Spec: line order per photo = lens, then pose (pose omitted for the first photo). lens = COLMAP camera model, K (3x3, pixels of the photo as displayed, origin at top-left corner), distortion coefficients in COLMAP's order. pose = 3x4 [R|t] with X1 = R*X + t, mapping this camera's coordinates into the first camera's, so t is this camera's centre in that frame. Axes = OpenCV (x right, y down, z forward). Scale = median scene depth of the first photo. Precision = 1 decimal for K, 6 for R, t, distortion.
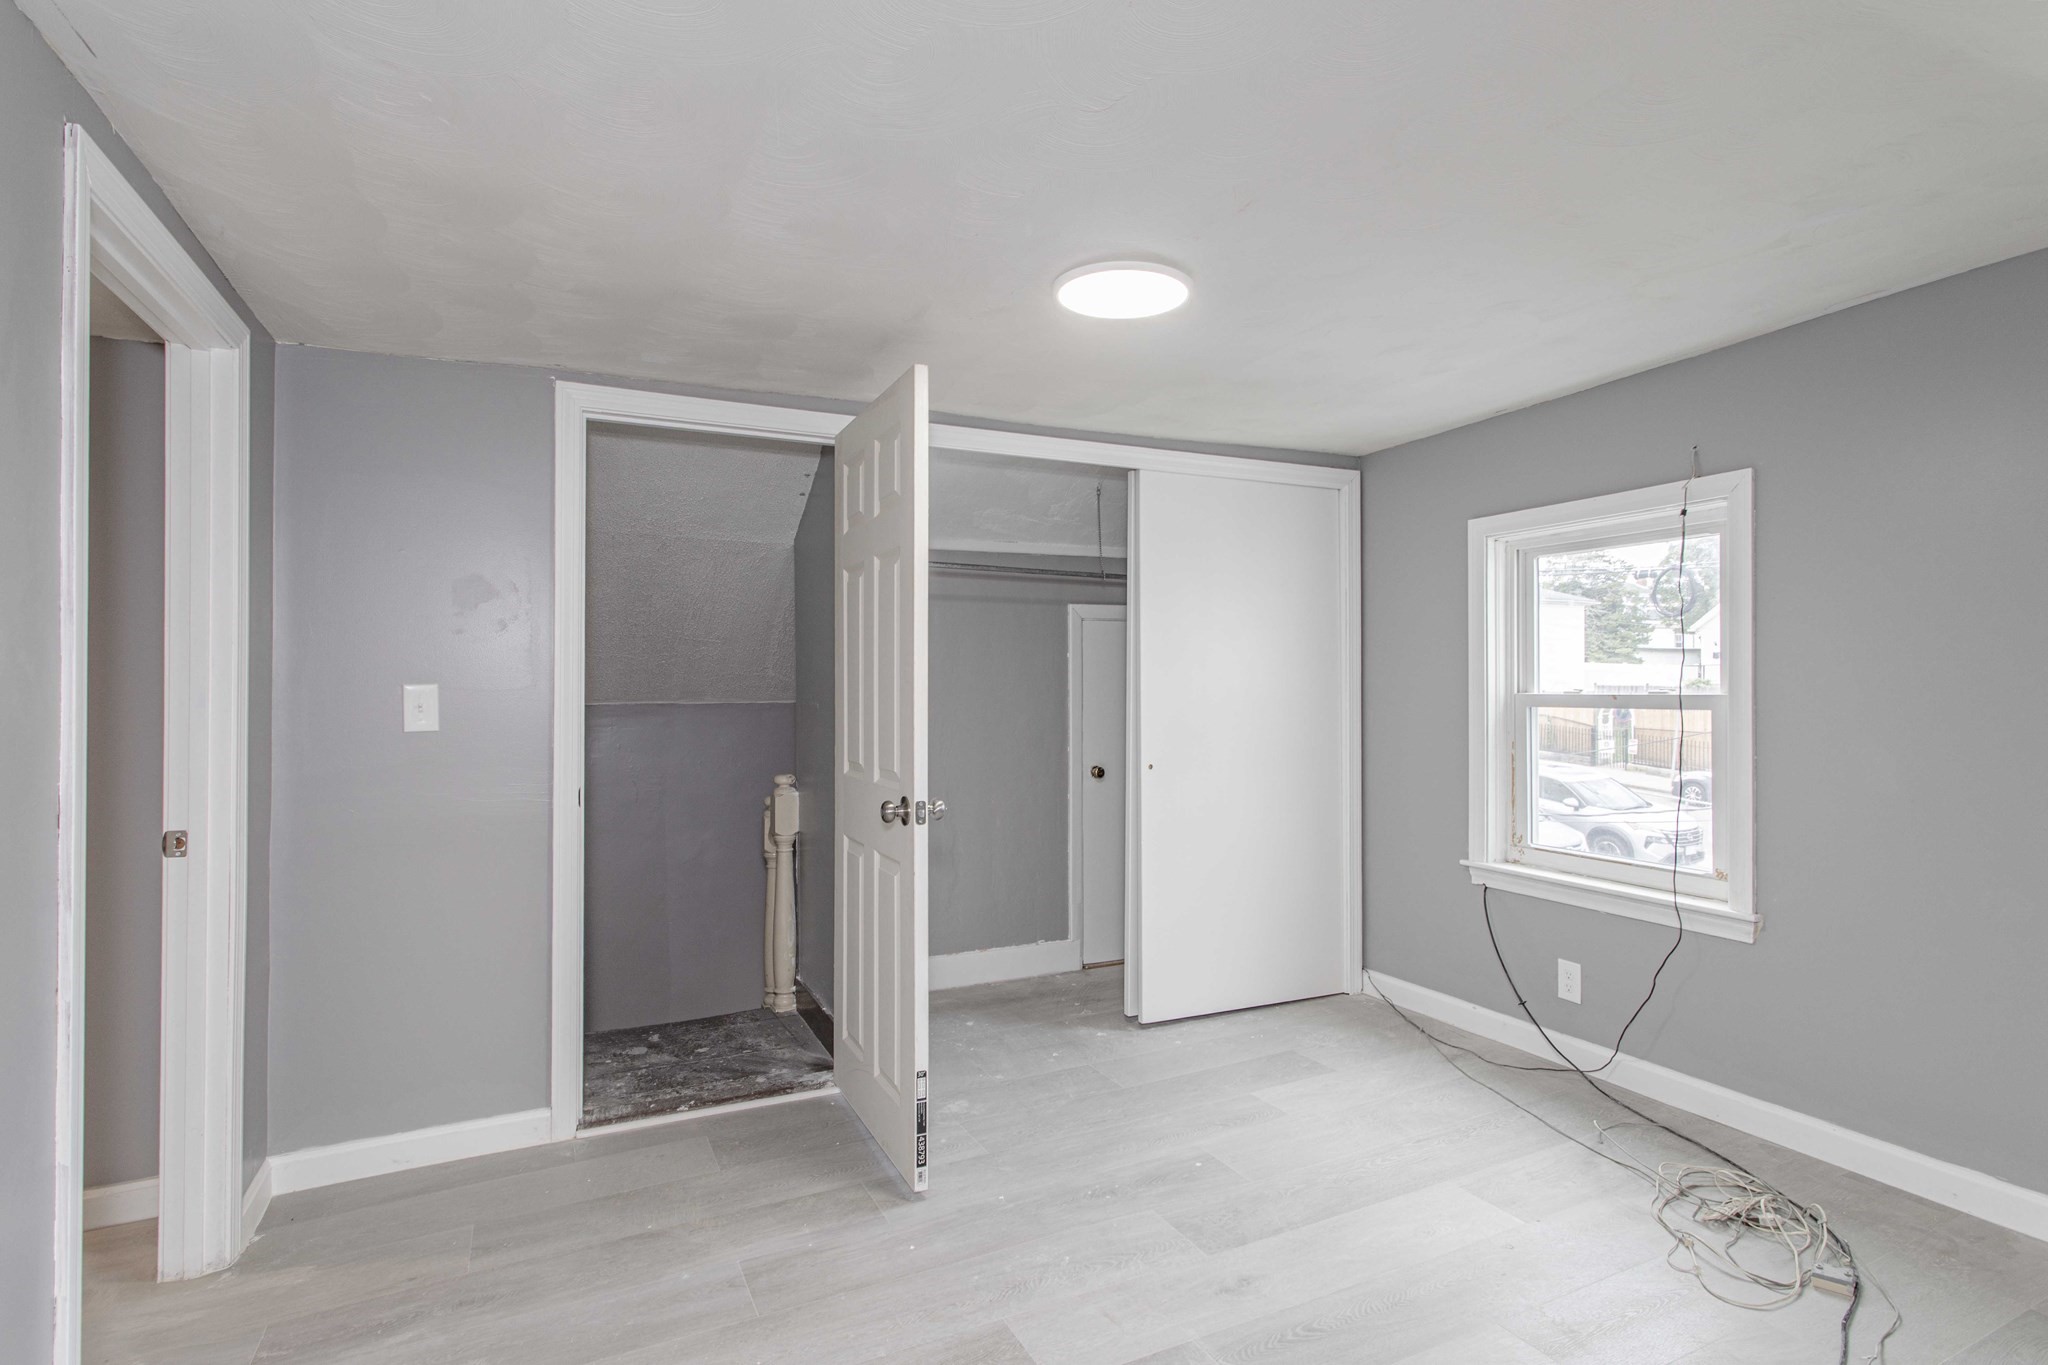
lens RADIAL K [[1028.9, 0, 1035.7], [0, 1028.9, 683.1], [0, 0, 1]] dist [-0.004378, 0.004476]
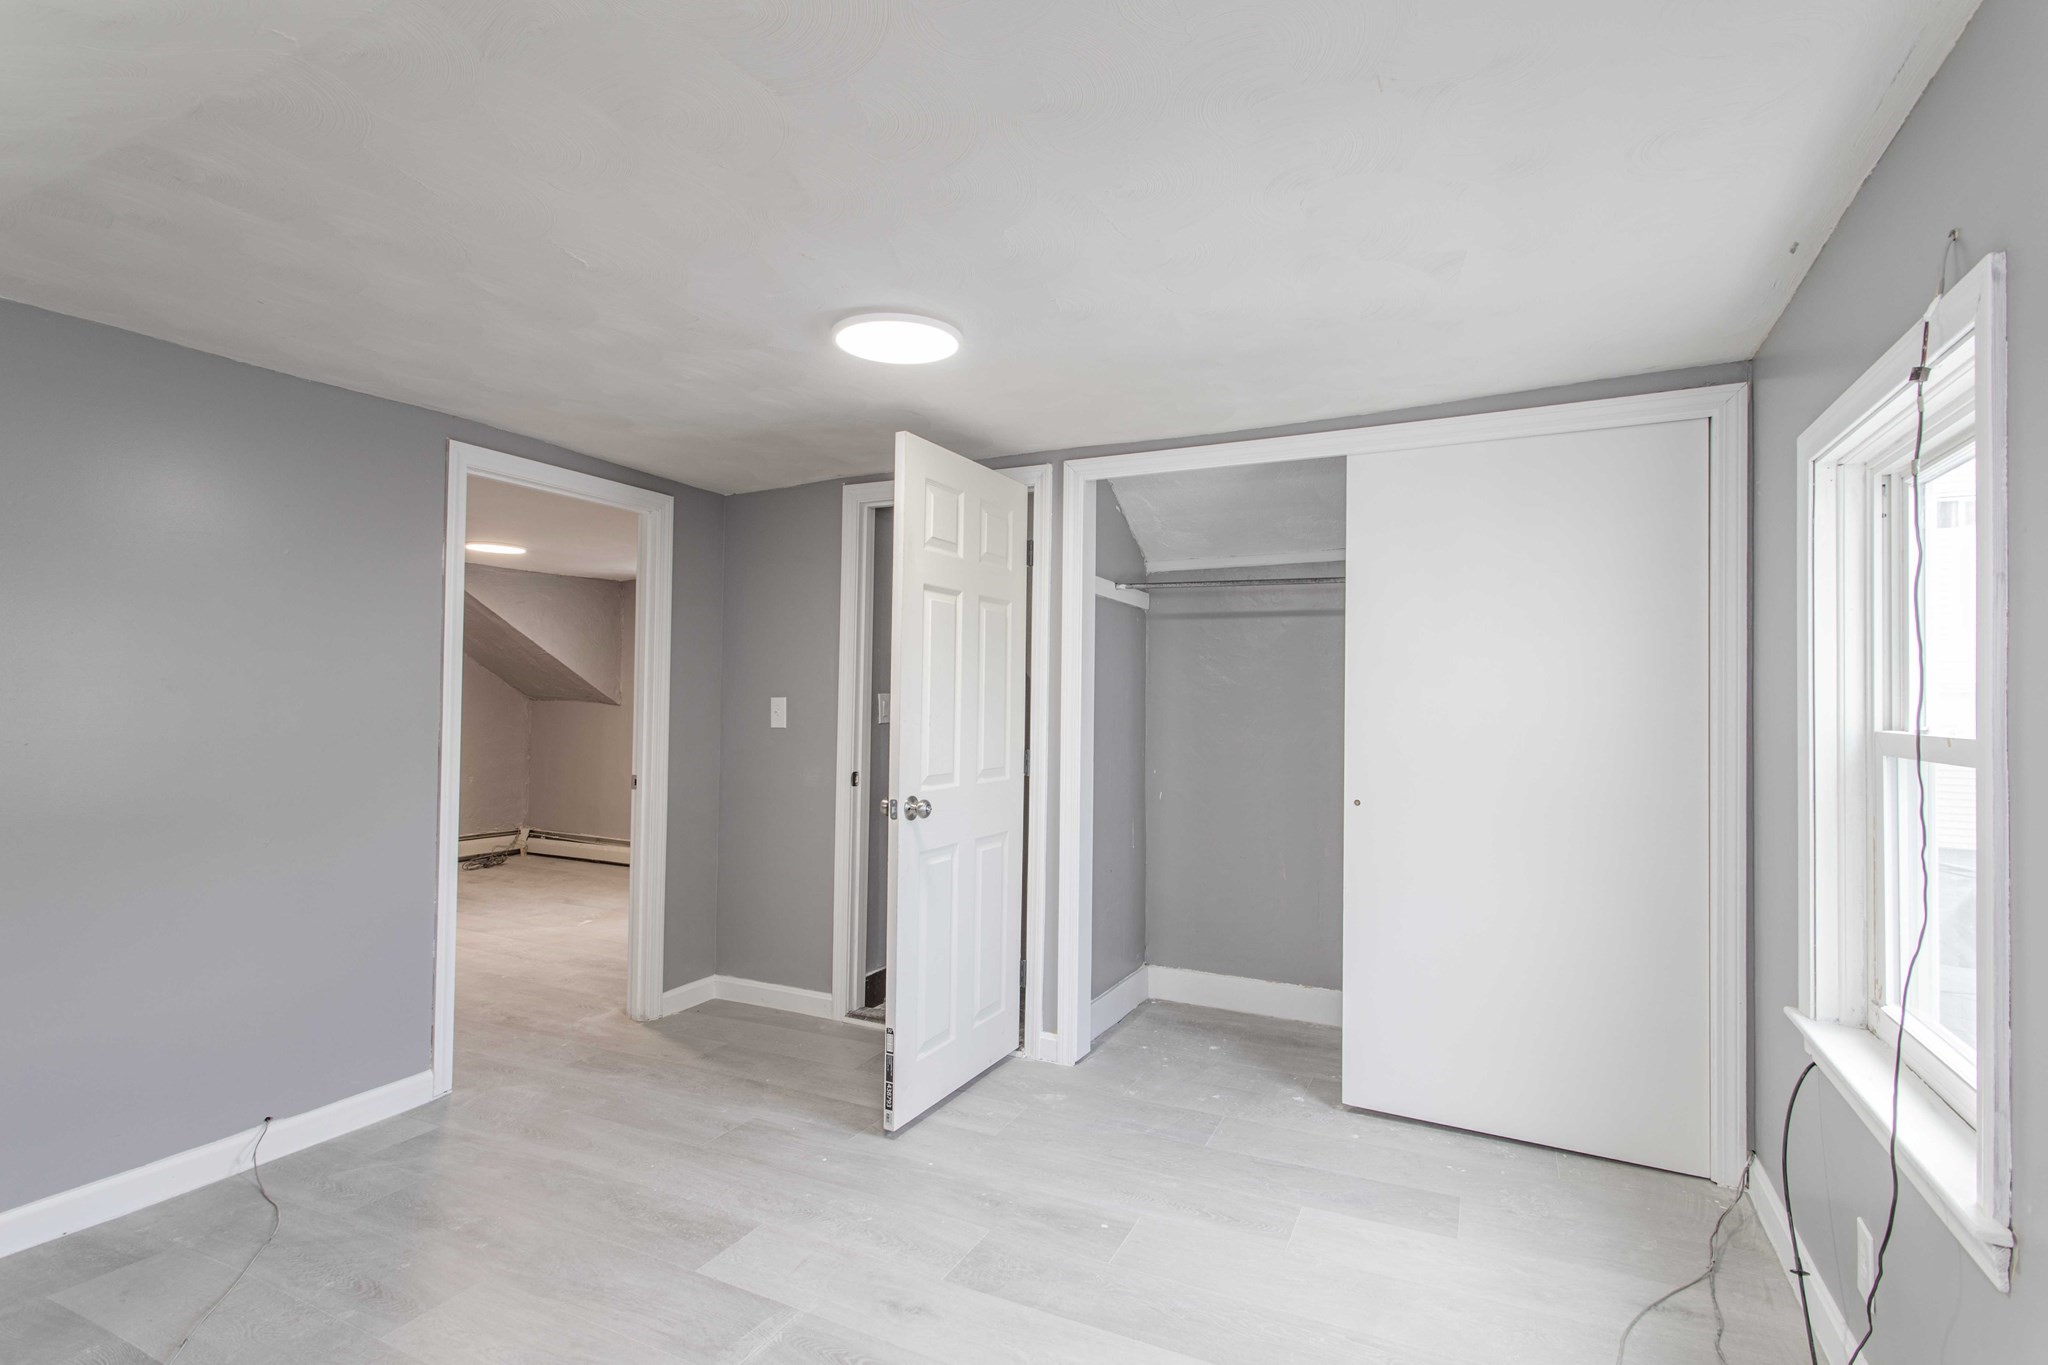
lens RADIAL K [[981.7, 0, 1030.6], [0, 981.7, 678.6], [0, 0, 1]] dist [0.000387, 0.000828]
pose [[0.602332, -0.006887, -0.798216, 0.750059], [-0.008788, 0.999845, -0.015258, -0.007913], [0.798197, 0.016205, 0.602178, 0.372094]]
